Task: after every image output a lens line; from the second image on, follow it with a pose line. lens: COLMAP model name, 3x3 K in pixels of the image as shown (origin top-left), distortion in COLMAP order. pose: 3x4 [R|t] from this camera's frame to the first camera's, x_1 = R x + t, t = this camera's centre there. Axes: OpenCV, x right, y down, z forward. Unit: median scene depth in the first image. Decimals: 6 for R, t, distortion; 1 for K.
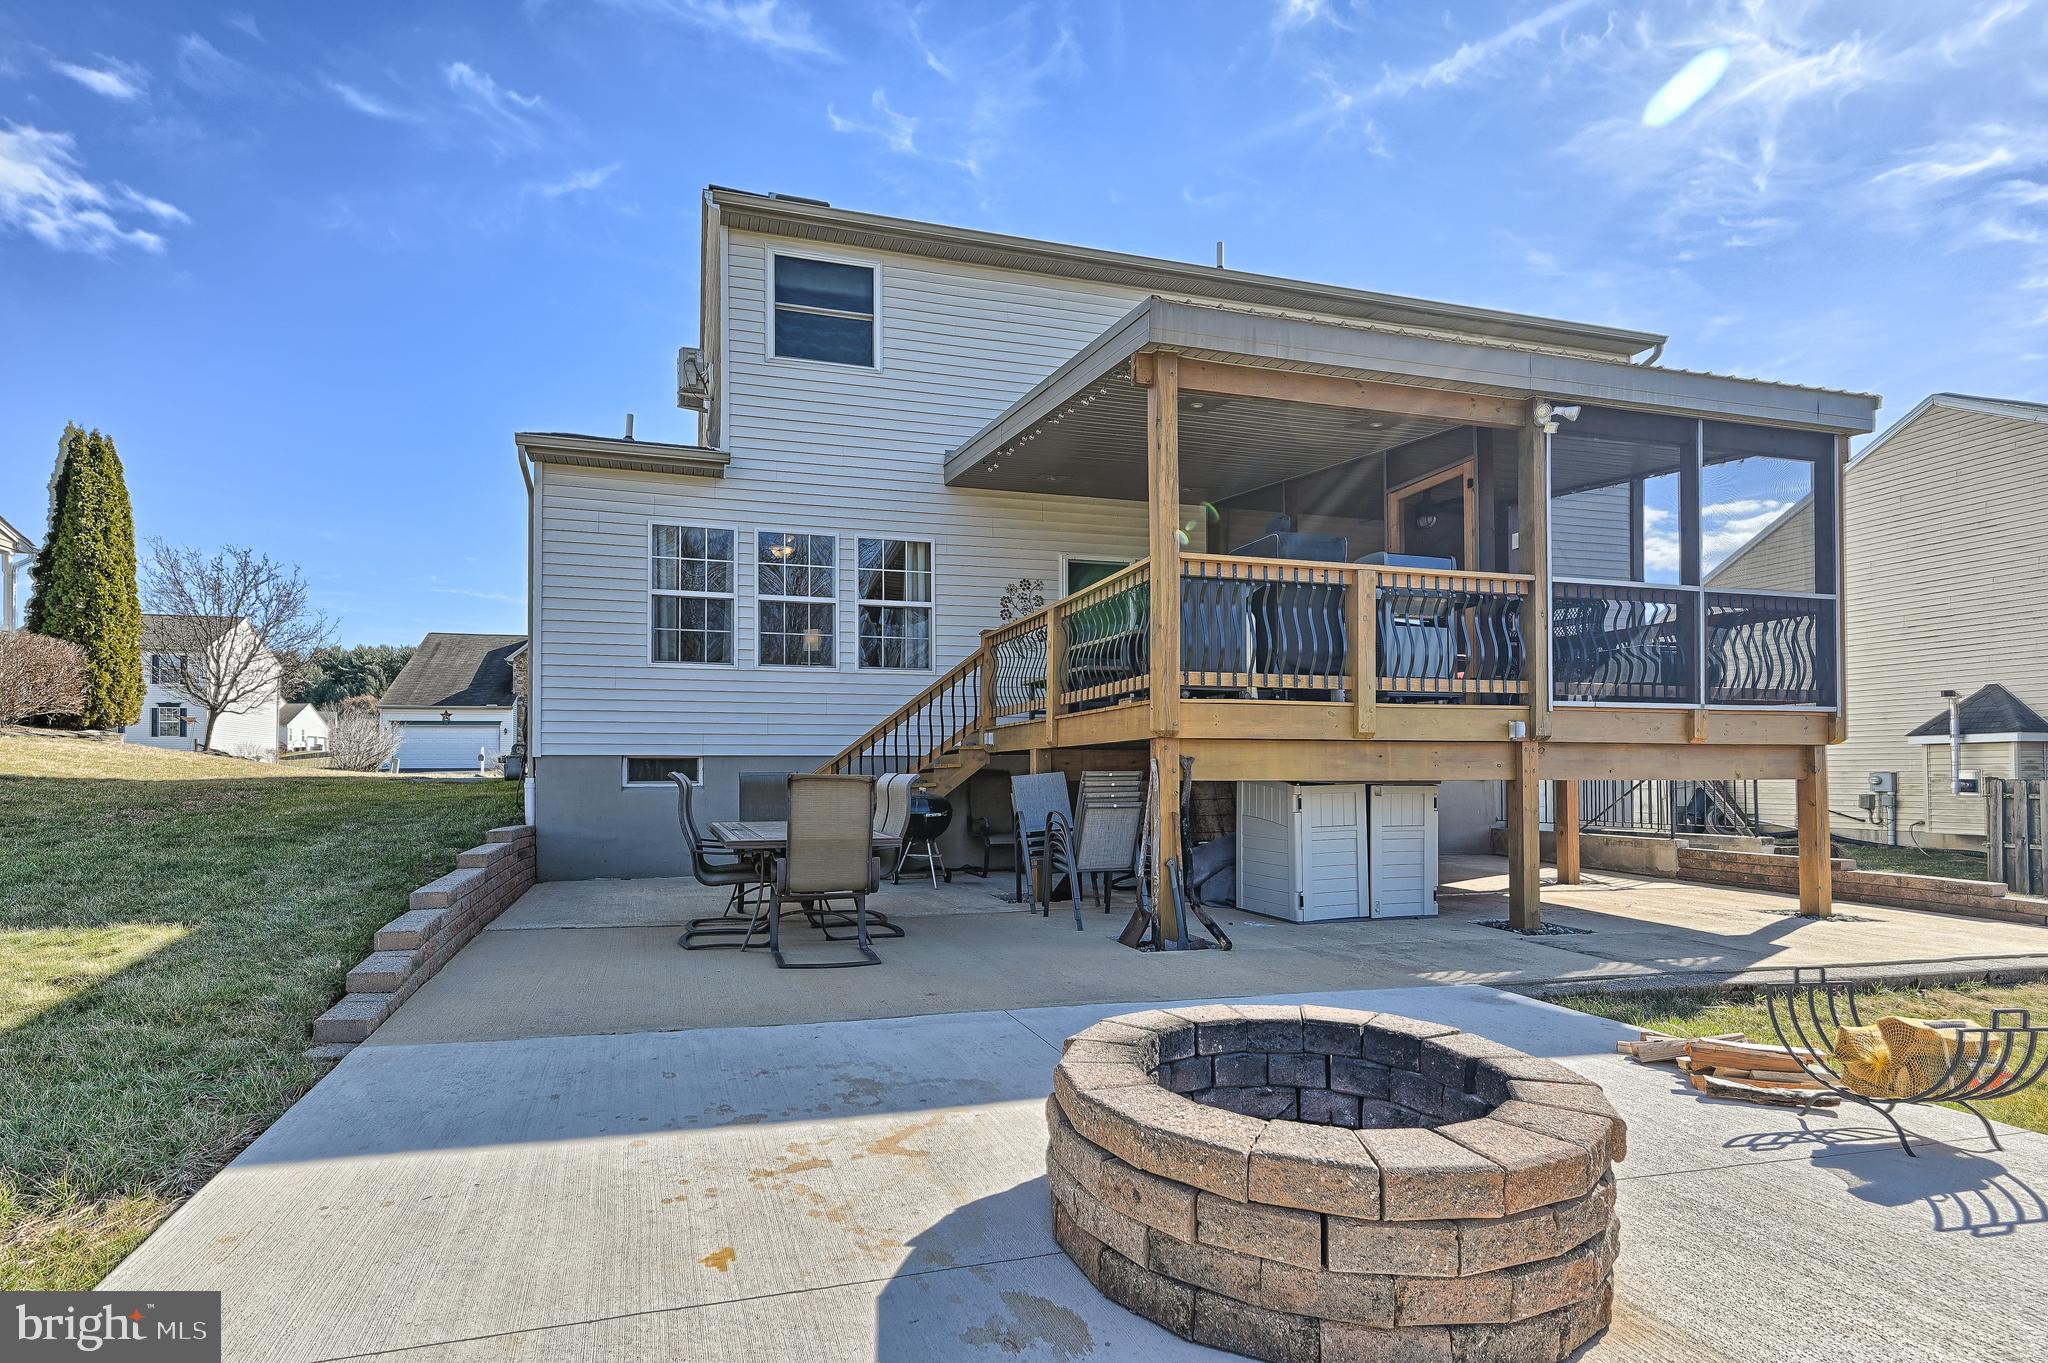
lens RADIAL K [[990.7, 0, 971.8], [0, 990.7, 741.4], [0, 0, 1]] dist [0.002121, 0.000555]
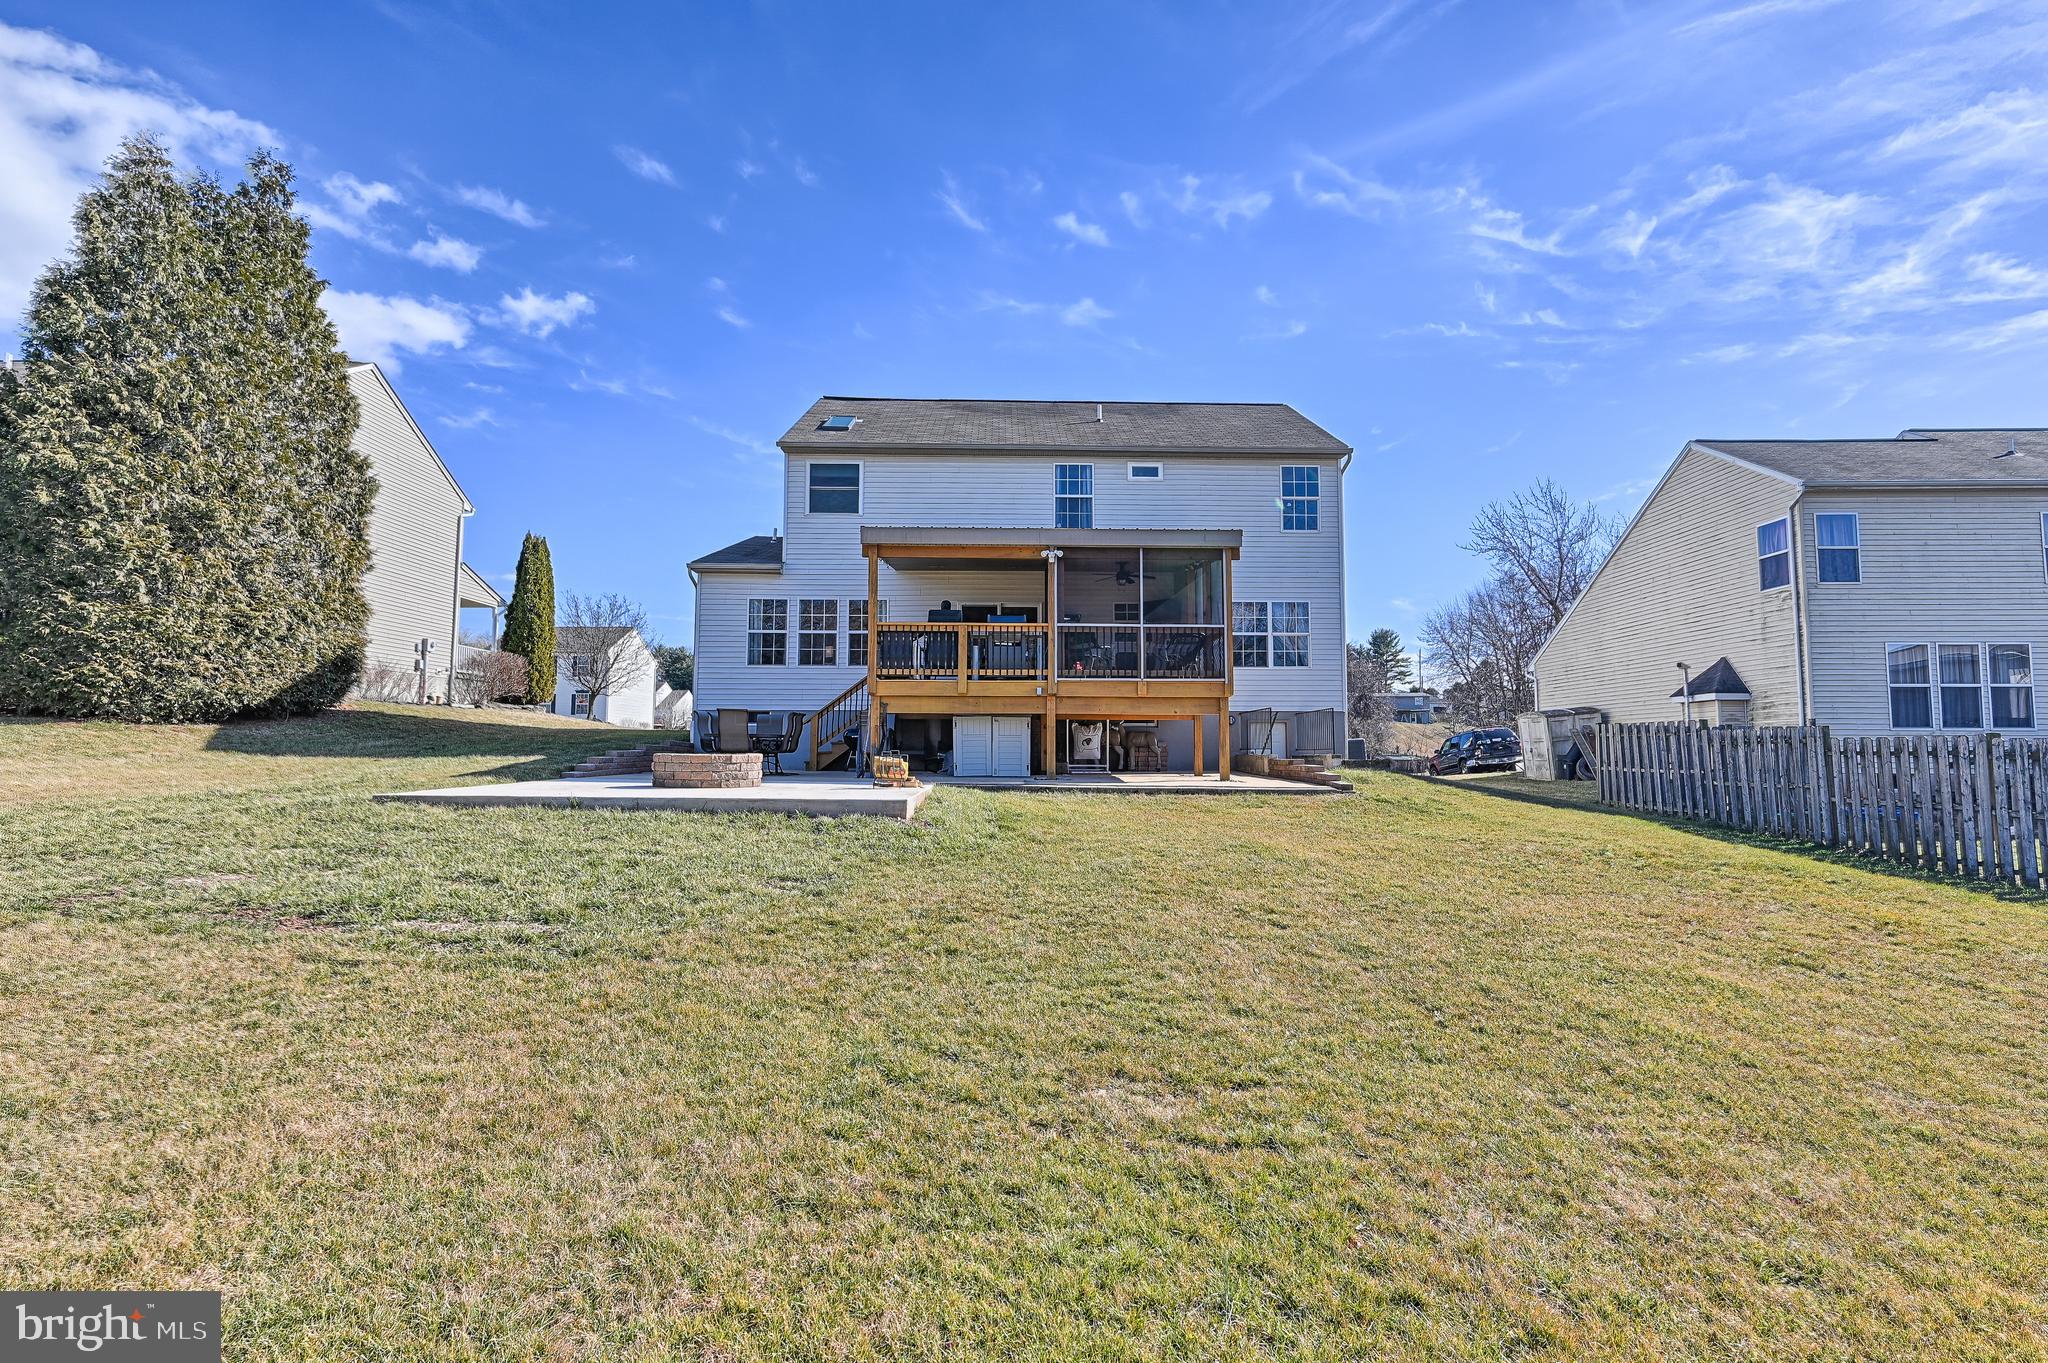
lens RADIAL K [[929.9, 0, 1013.8], [0, 929.9, 649.4], [0, 0, 1]] dist [0.009539, -0.000126]
pose [[0.966635, -0.023292, -0.255098, 0.681949], [0.004149, 0.997150, -0.075324, 0.035054], [0.256126, 0.071753, 0.963977, -0.705749]]
